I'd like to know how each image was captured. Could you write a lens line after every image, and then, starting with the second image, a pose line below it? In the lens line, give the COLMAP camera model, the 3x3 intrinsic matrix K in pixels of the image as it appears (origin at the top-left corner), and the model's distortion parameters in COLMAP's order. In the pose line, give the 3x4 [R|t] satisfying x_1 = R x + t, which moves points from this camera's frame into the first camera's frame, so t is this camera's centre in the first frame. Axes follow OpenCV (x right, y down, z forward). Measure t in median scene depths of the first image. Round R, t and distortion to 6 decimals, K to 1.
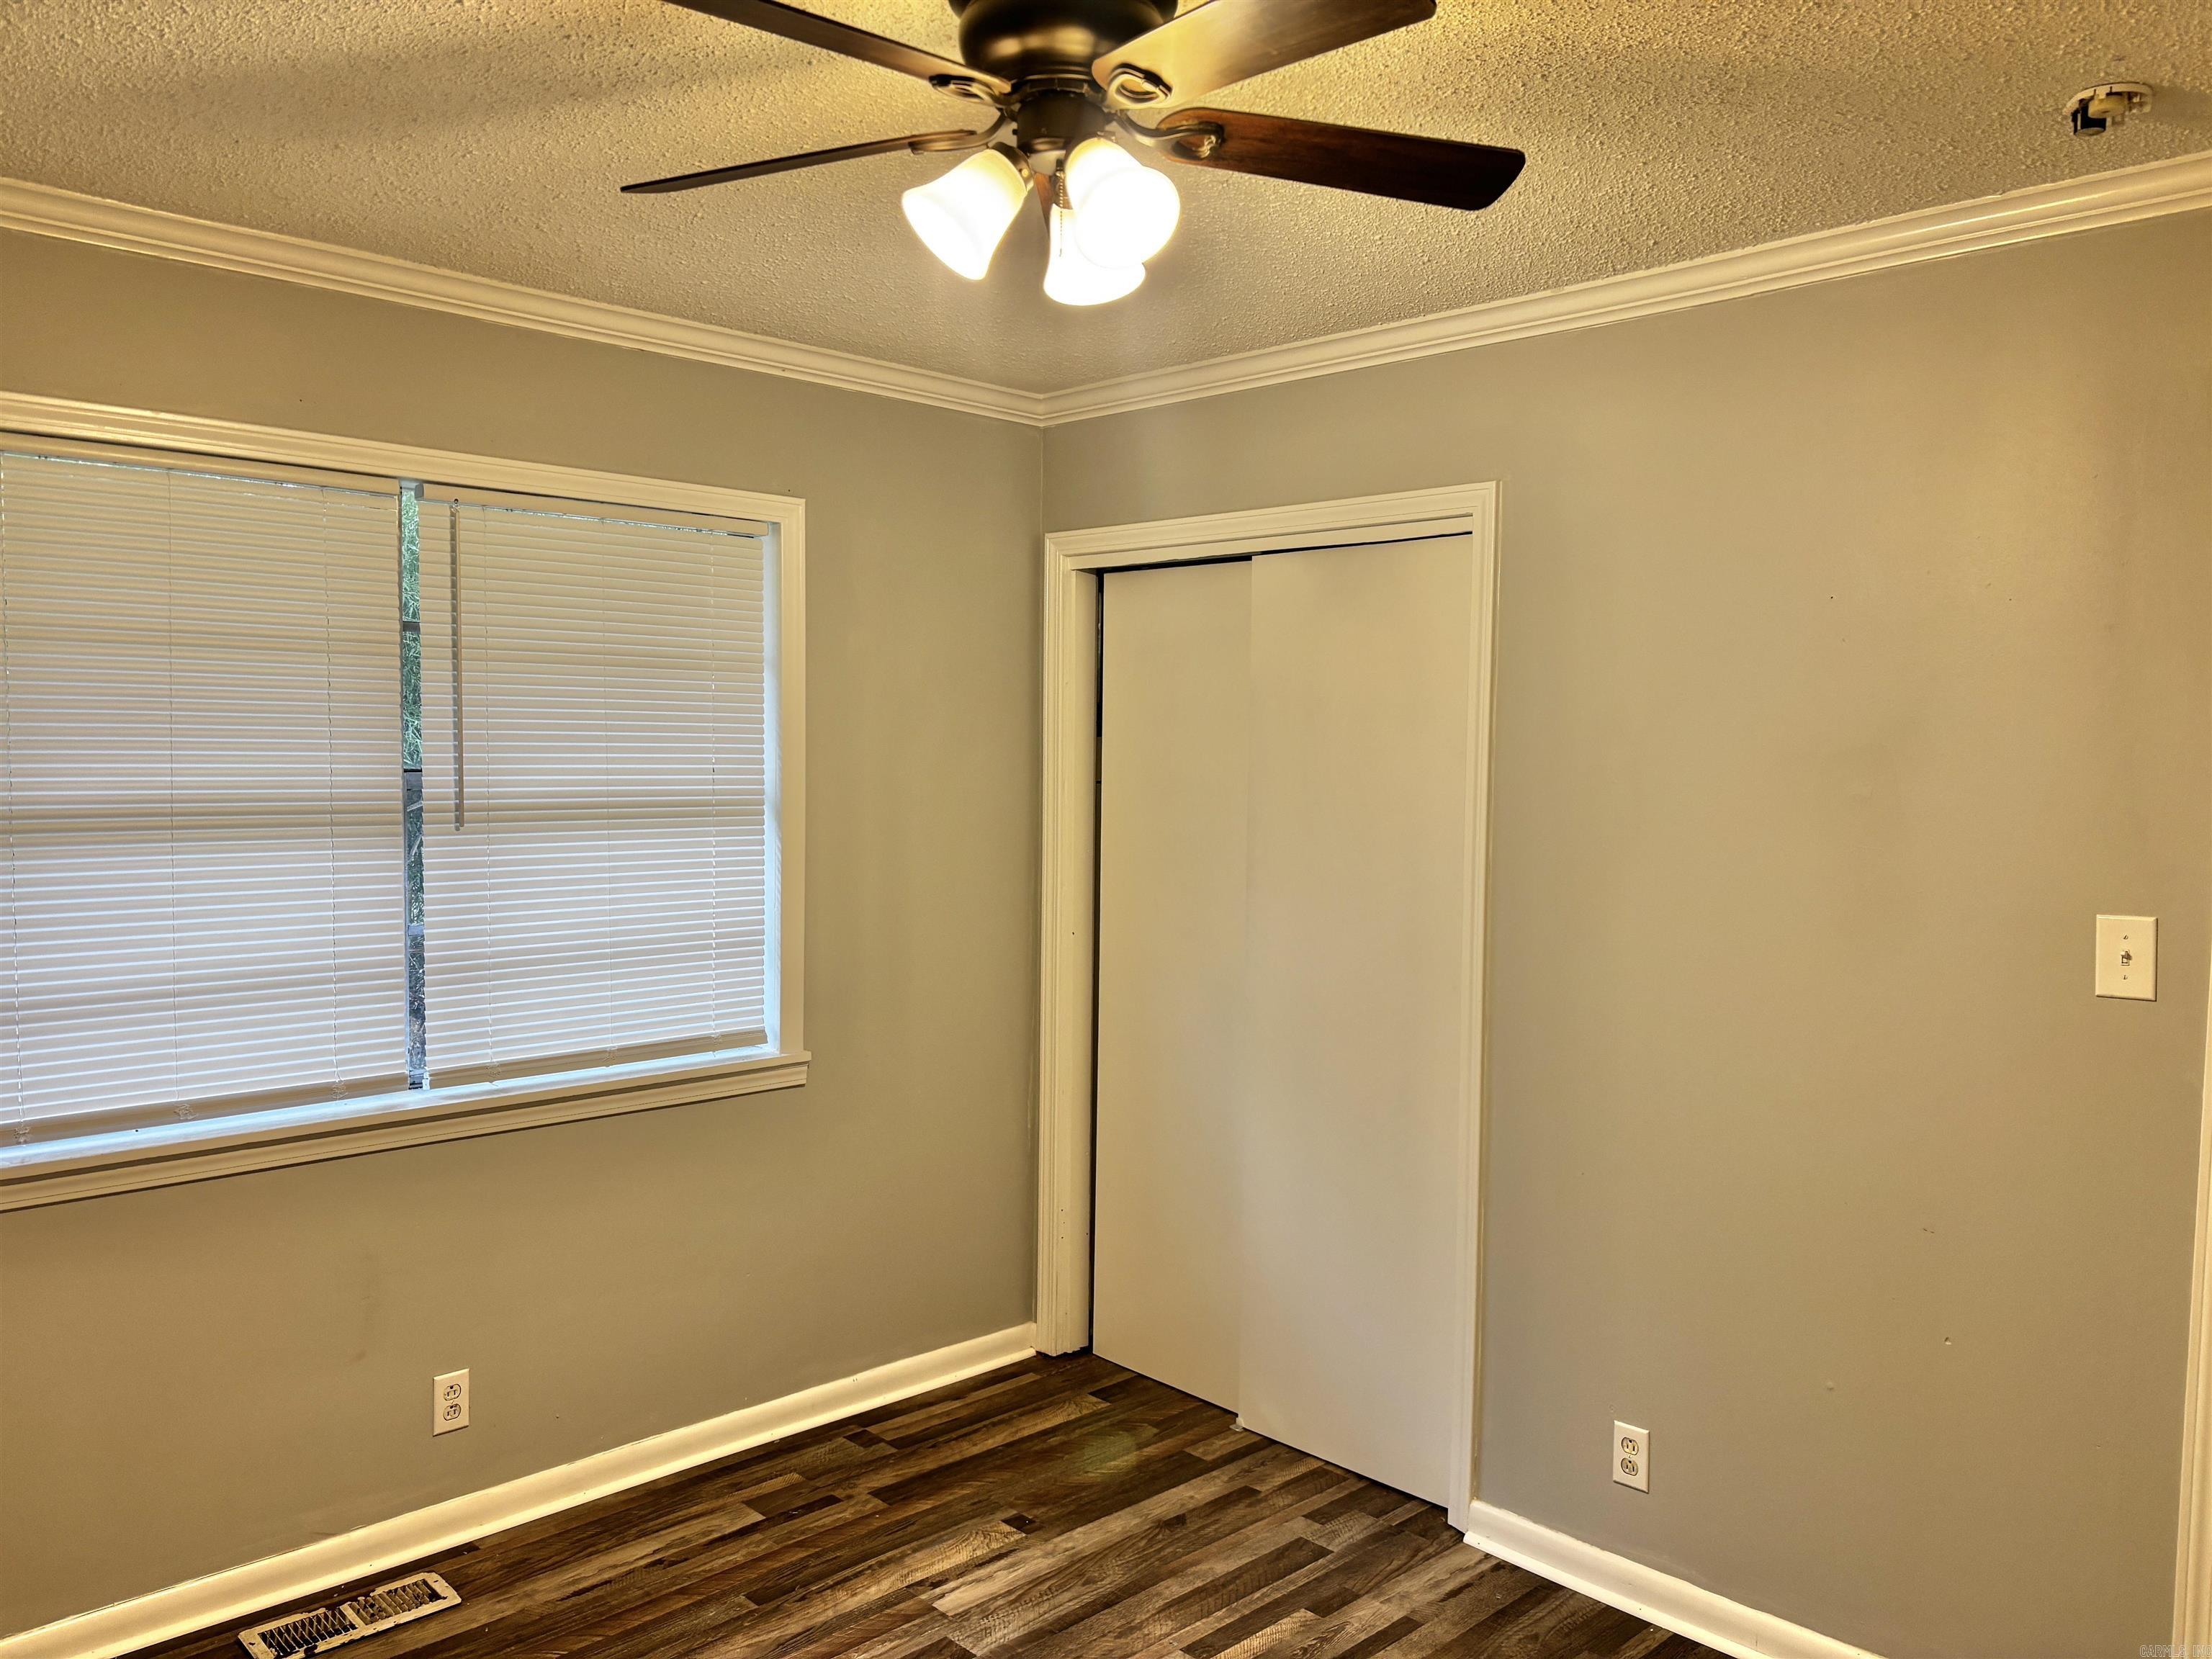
lens RADIAL K [[1673.5, 0, 1110.5], [0, 1673.5, 839.1], [0, 0, 1]] dist [0.070580, -0.075733]
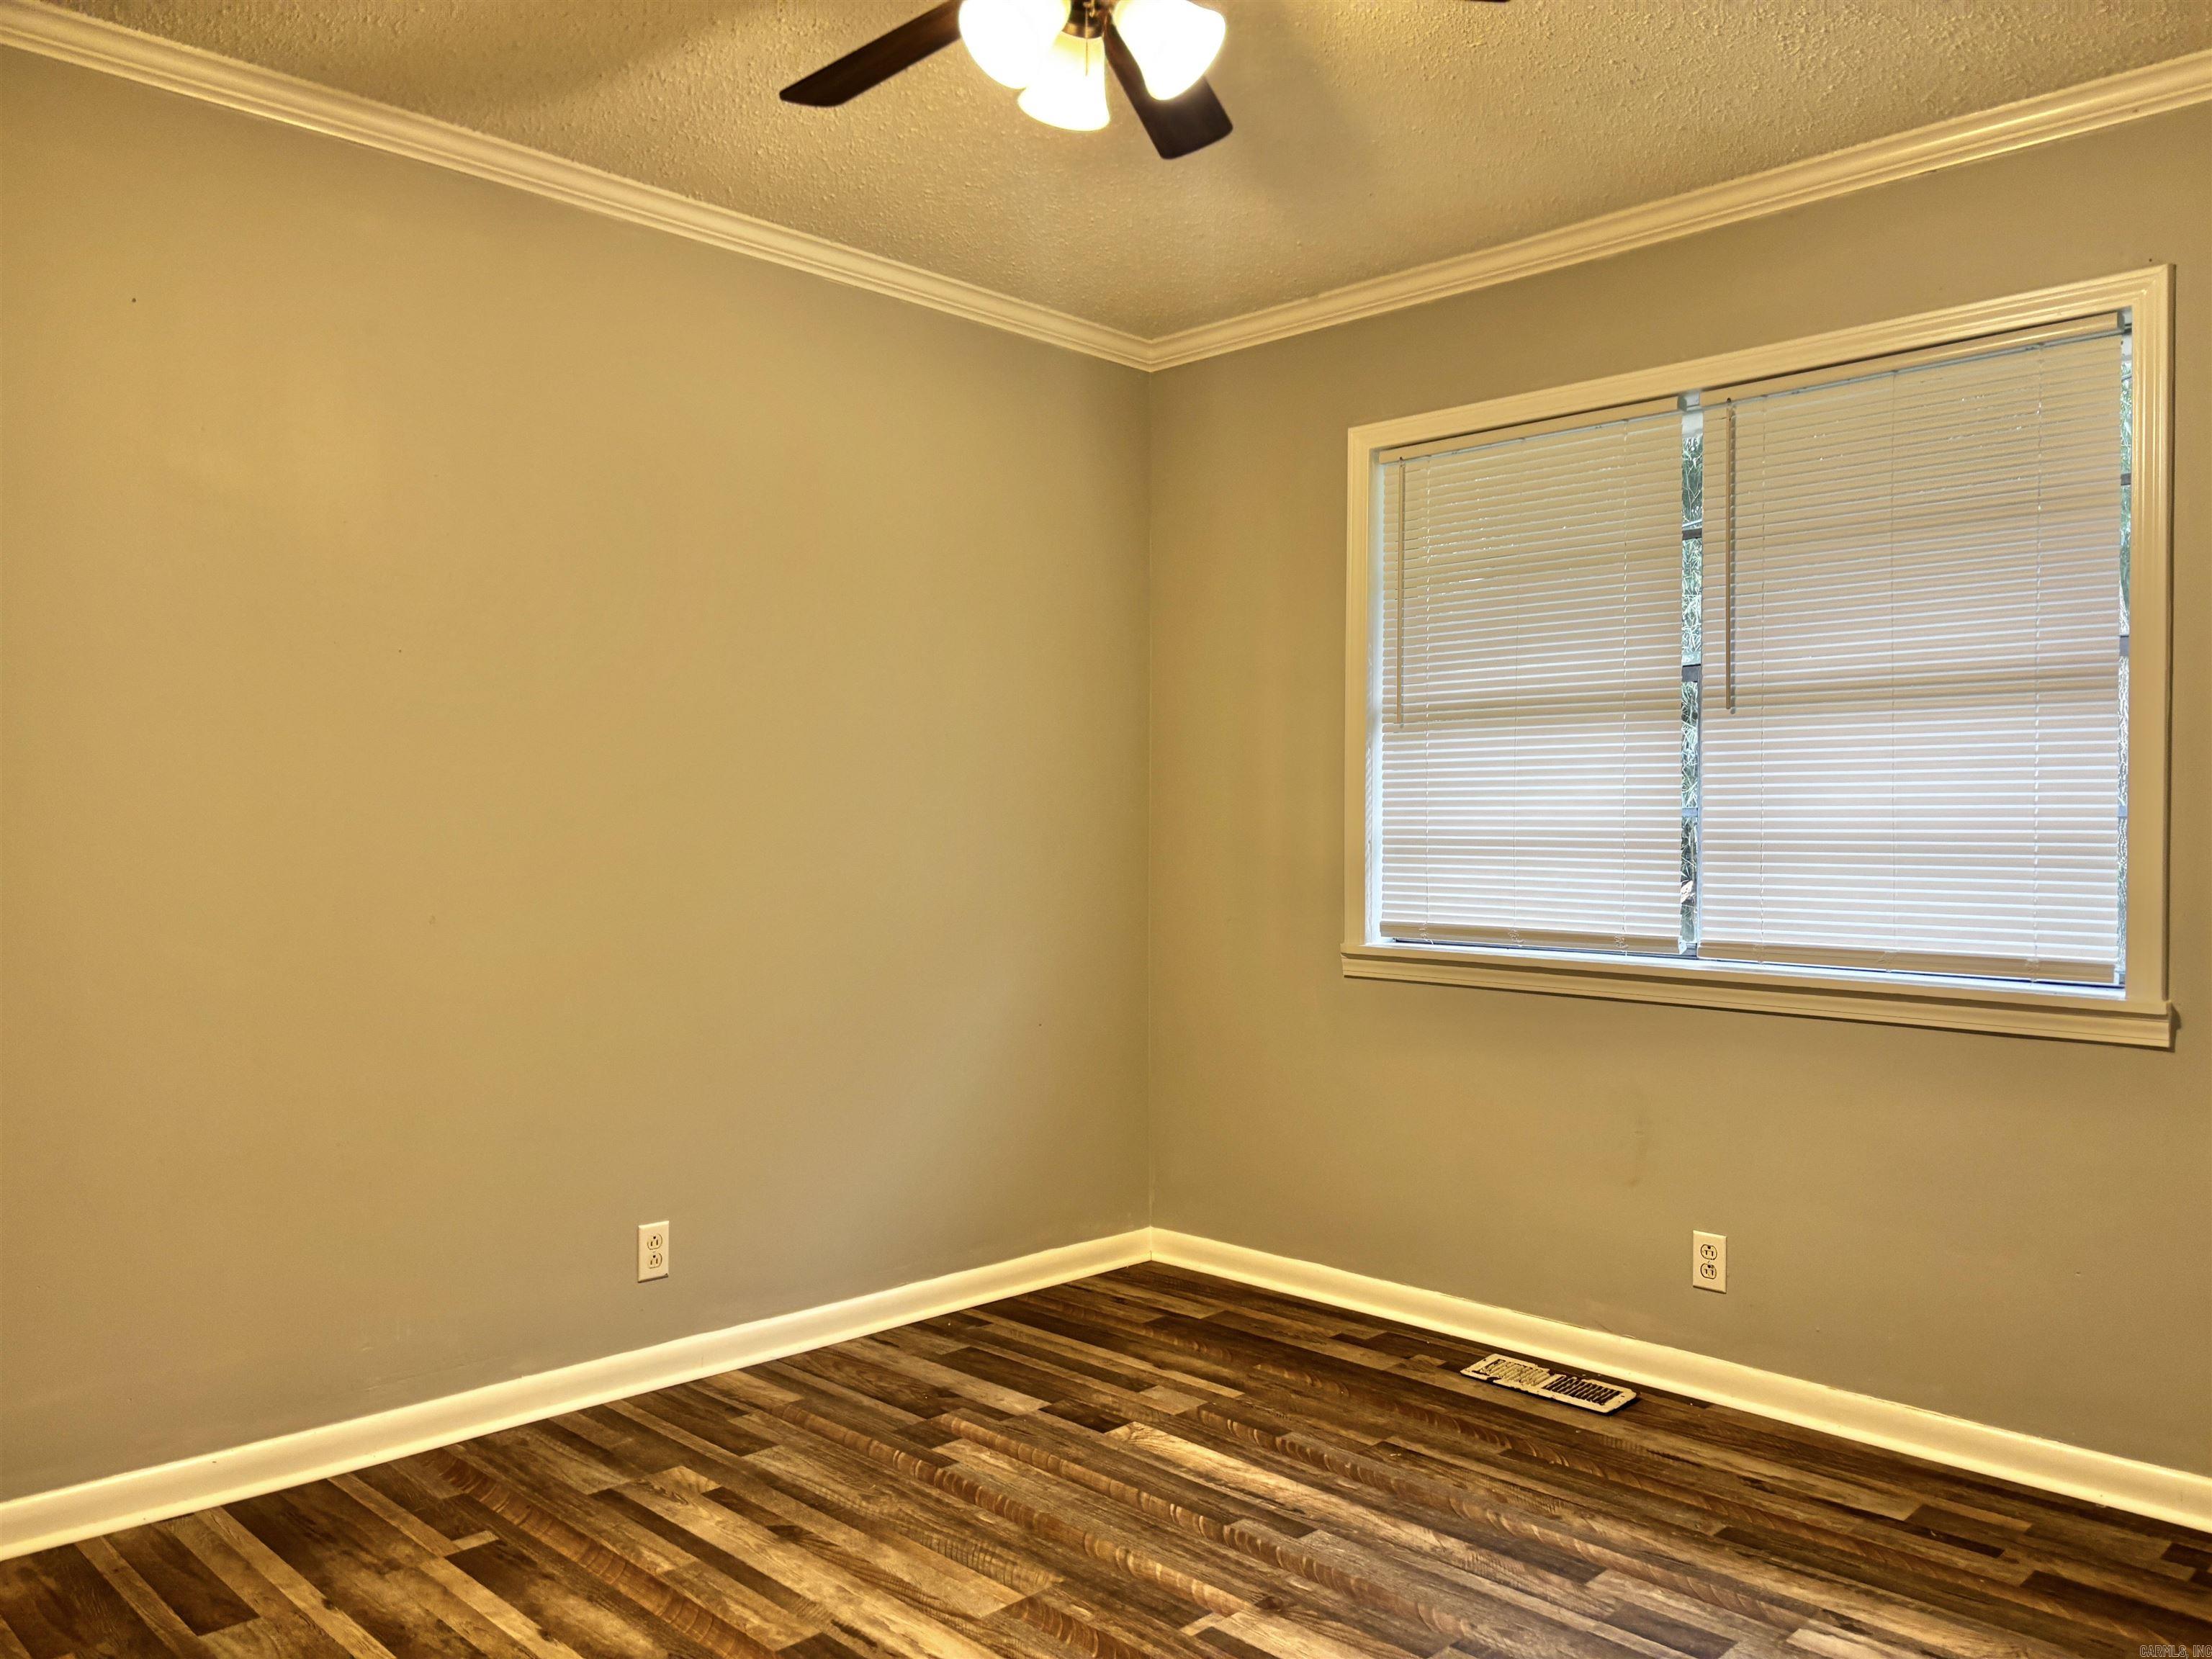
lens RADIAL K [[1673.5, 0, 1109.7], [0, 1673.5, 821.8], [0, 0, 1]] dist [0.070580, -0.075733]
pose [[0.013640, -0.009680, -0.999860, 0.655786], [-0.058749, 0.998218, -0.010466, 0.095628], [0.998180, 0.058883, 0.013047, 0.608335]]
